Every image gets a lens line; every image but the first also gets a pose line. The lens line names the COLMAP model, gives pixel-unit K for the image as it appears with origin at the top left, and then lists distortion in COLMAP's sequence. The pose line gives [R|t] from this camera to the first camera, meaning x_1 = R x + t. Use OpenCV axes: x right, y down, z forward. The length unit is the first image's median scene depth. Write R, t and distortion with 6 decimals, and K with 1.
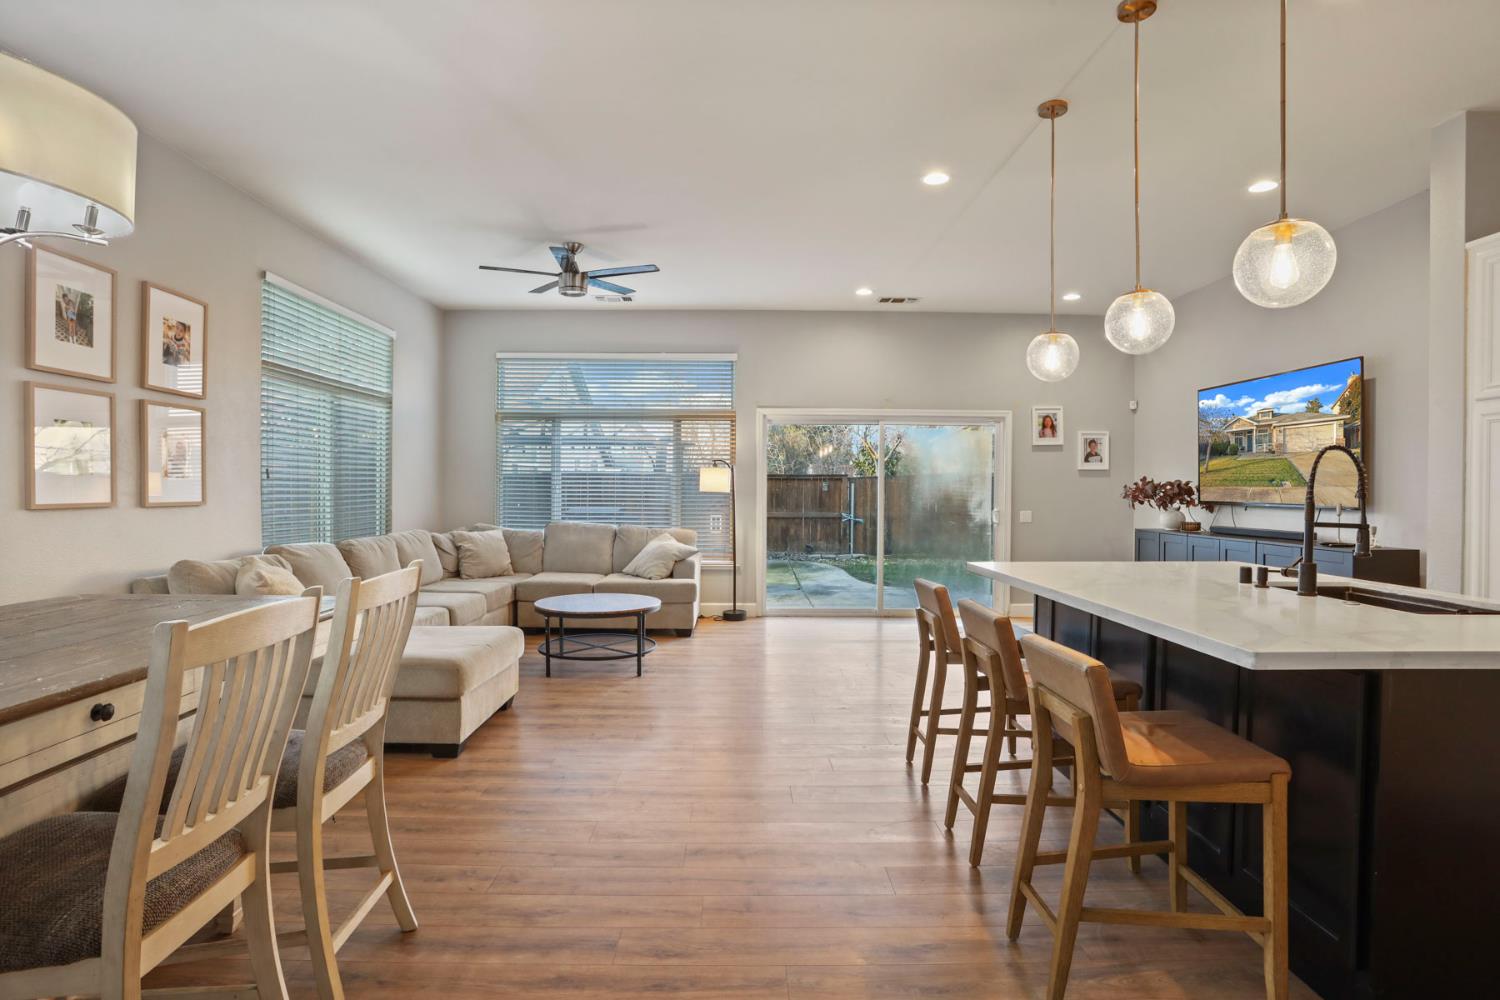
lens RADIAL K [[758.4, 0, 750.0], [0, 758.4, 500.0], [0, 0, 1]] dist [-0.135838, 0.122469]
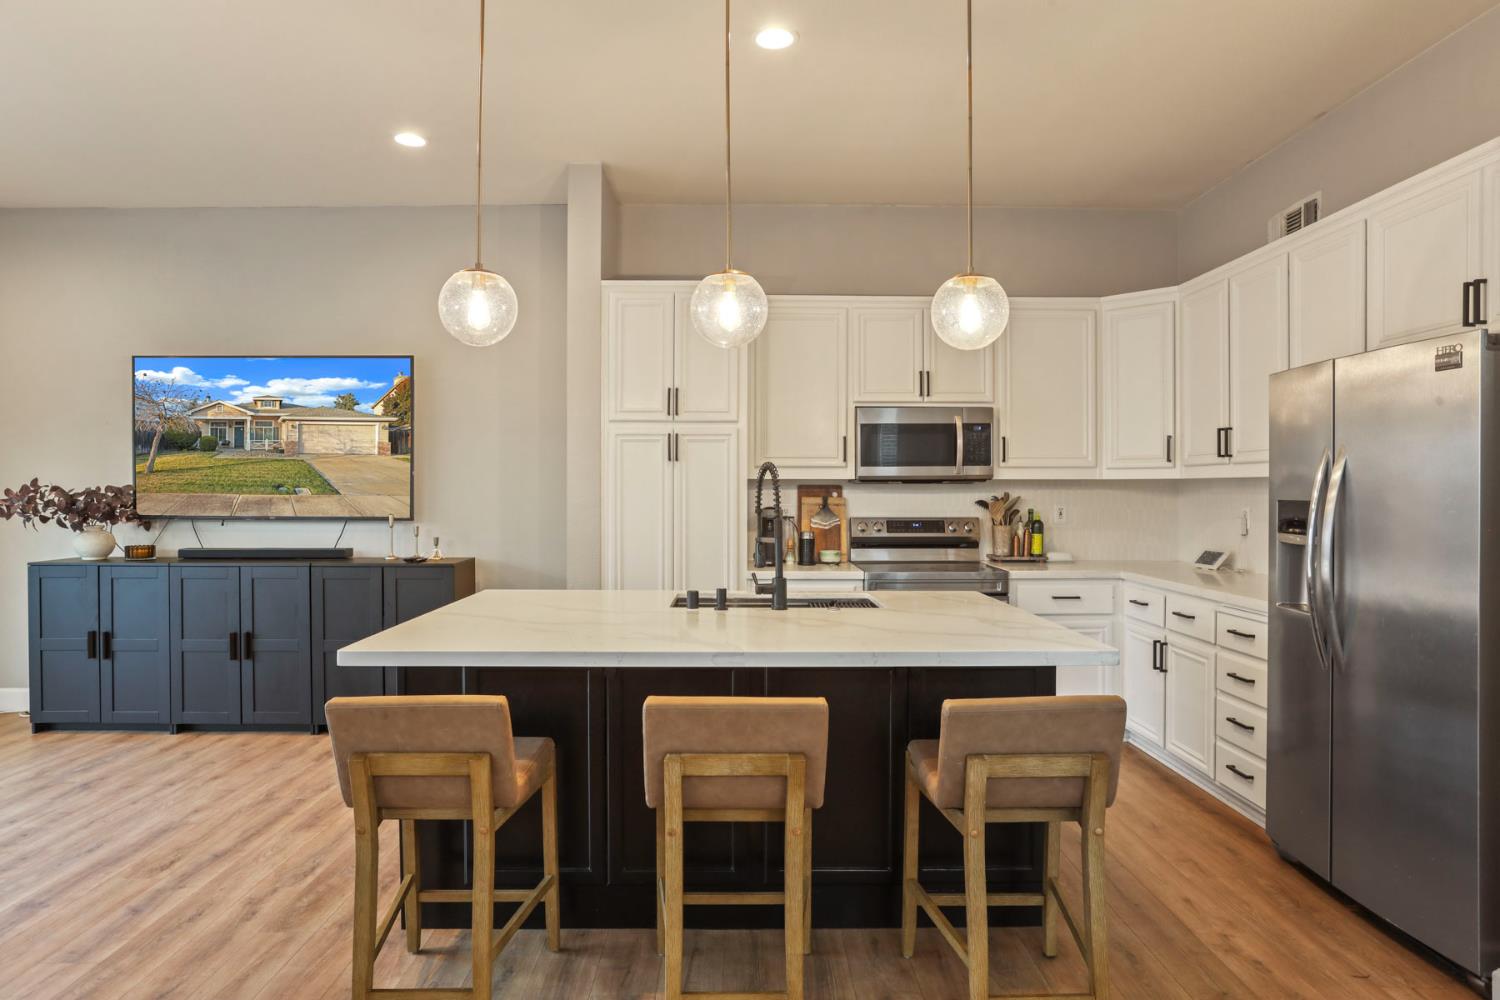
lens RADIAL K [[852.9, 0, 750.0], [0, 852.9, 500.0], [0, 0, 1]] dist [-0.025617, -0.012605]
pose [[-0.015422, -0.012112, 0.999808, -0.204880], [0.011761, 0.999855, 0.012294, -0.015677], [-0.999812, 0.011948, -0.015277, 0.451384]]
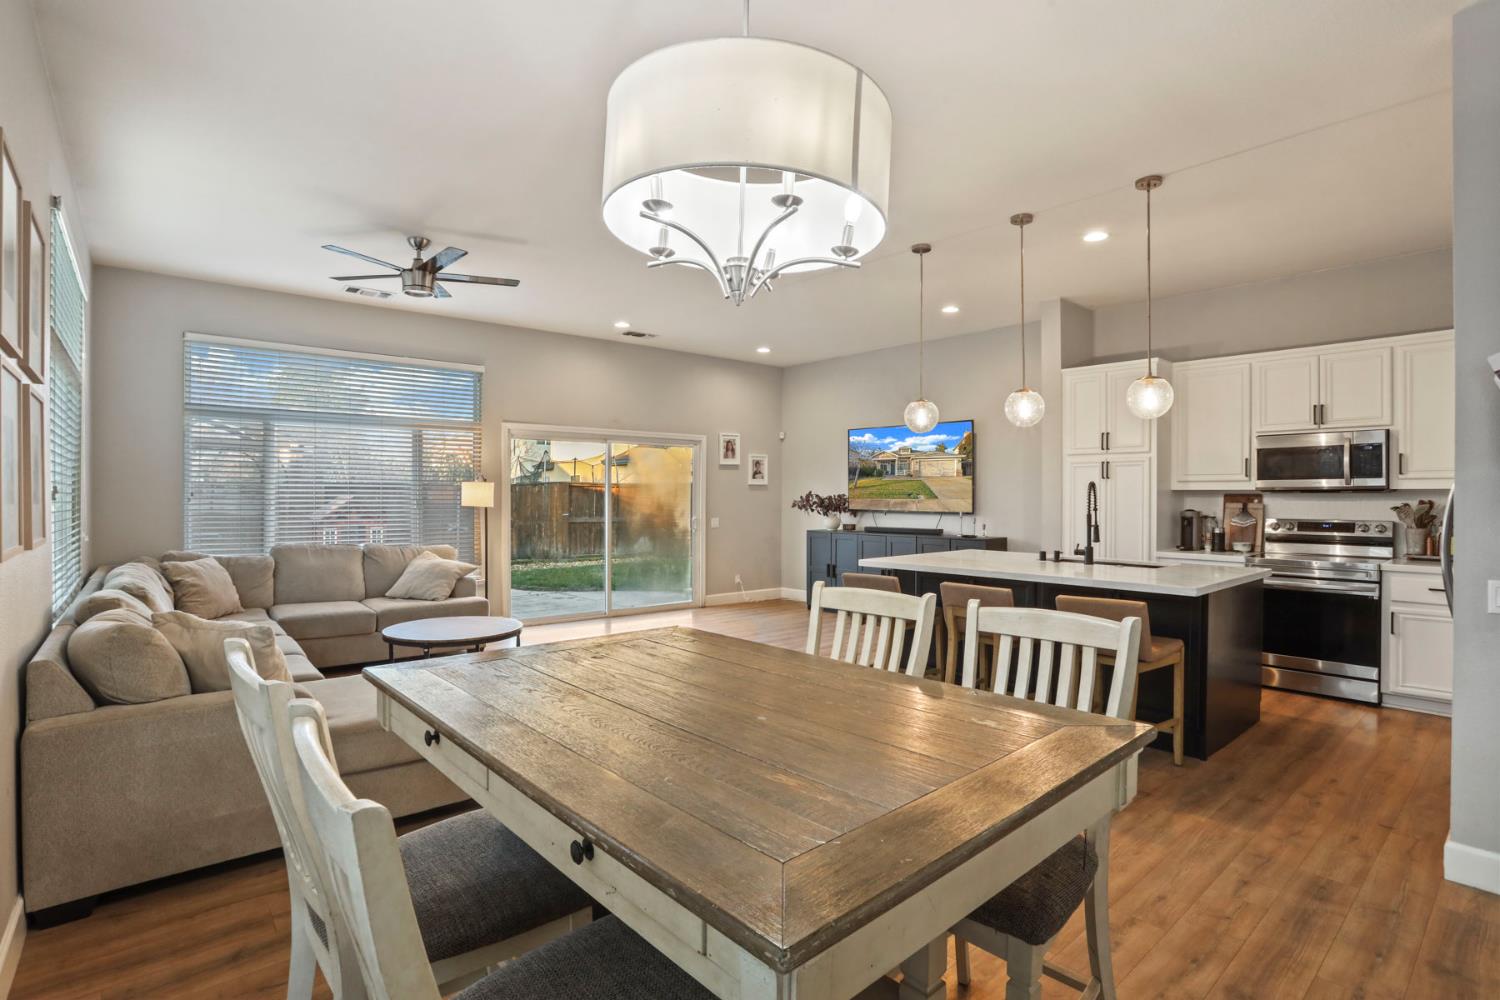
lens RADIAL K [[738.0, 0, 730.3], [0, 738.0, 490.9], [0, 0, 1]] dist [-0.072150, 0.038780]
pose [[0.767559, -0.000170, 0.640978, -0.486101], [0.010693, 0.999864, -0.012539, -0.018258], [-0.640889, 0.016479, 0.767457, 0.073391]]
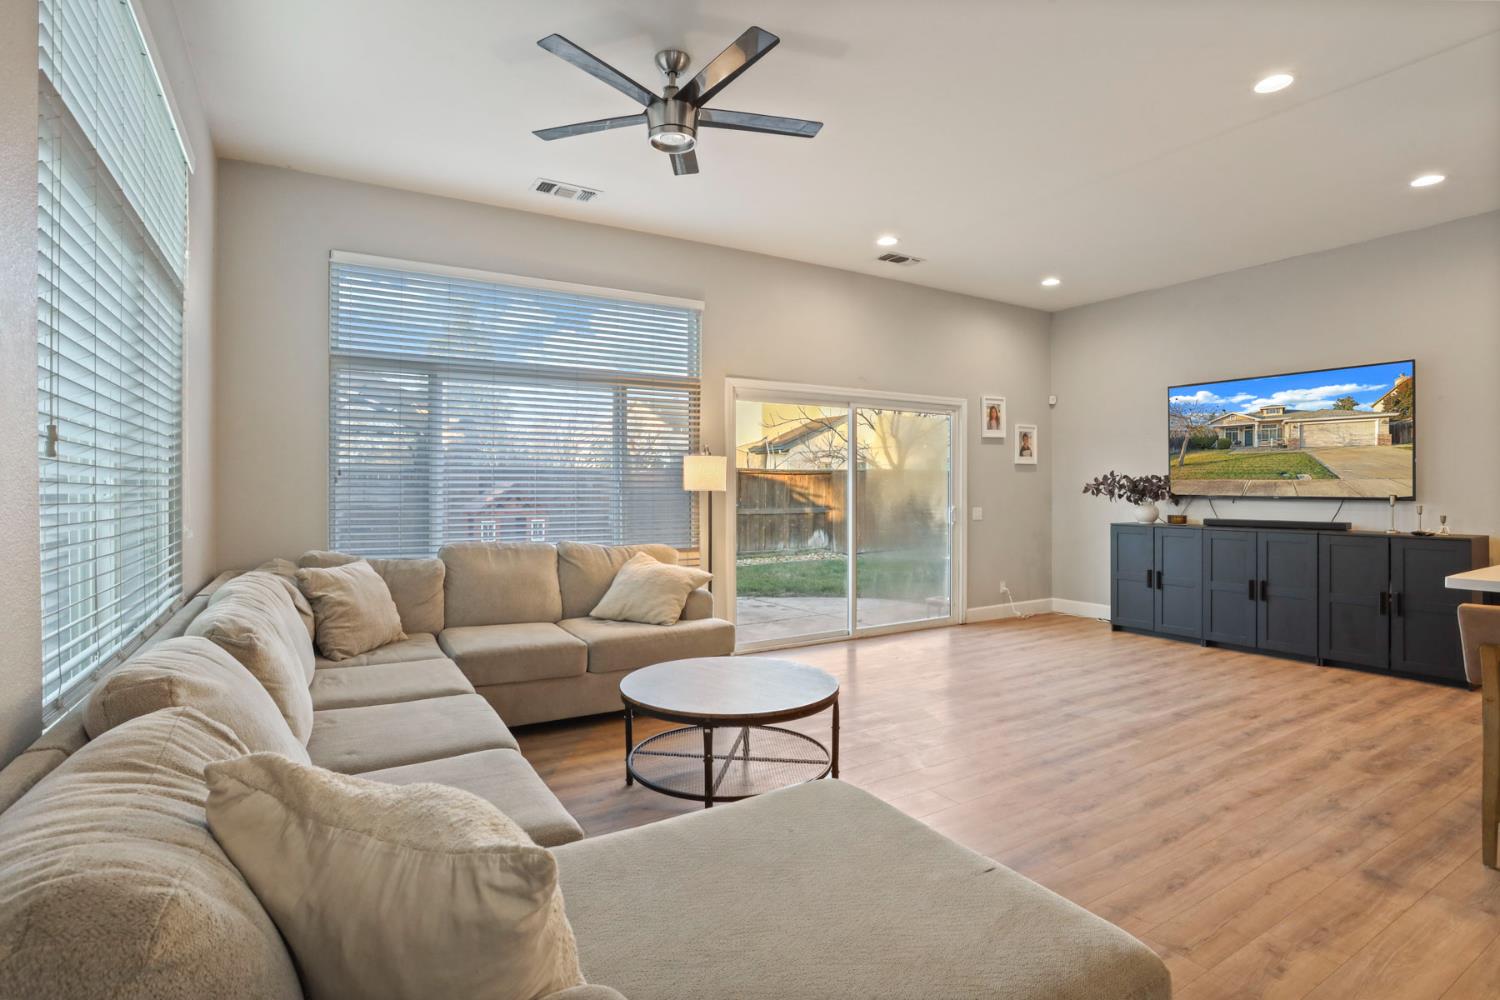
lens RADIAL K [[738.0, 0, 730.3], [0, 738.0, 490.9], [0, 0, 1]] dist [-0.072150, 0.038780]
pose [[0.859048, -0.009444, 0.511808, -0.457427], [0.014627, 0.999874, -0.006101, -0.006411], [-0.511686, 0.012728, 0.859078, 0.472463]]
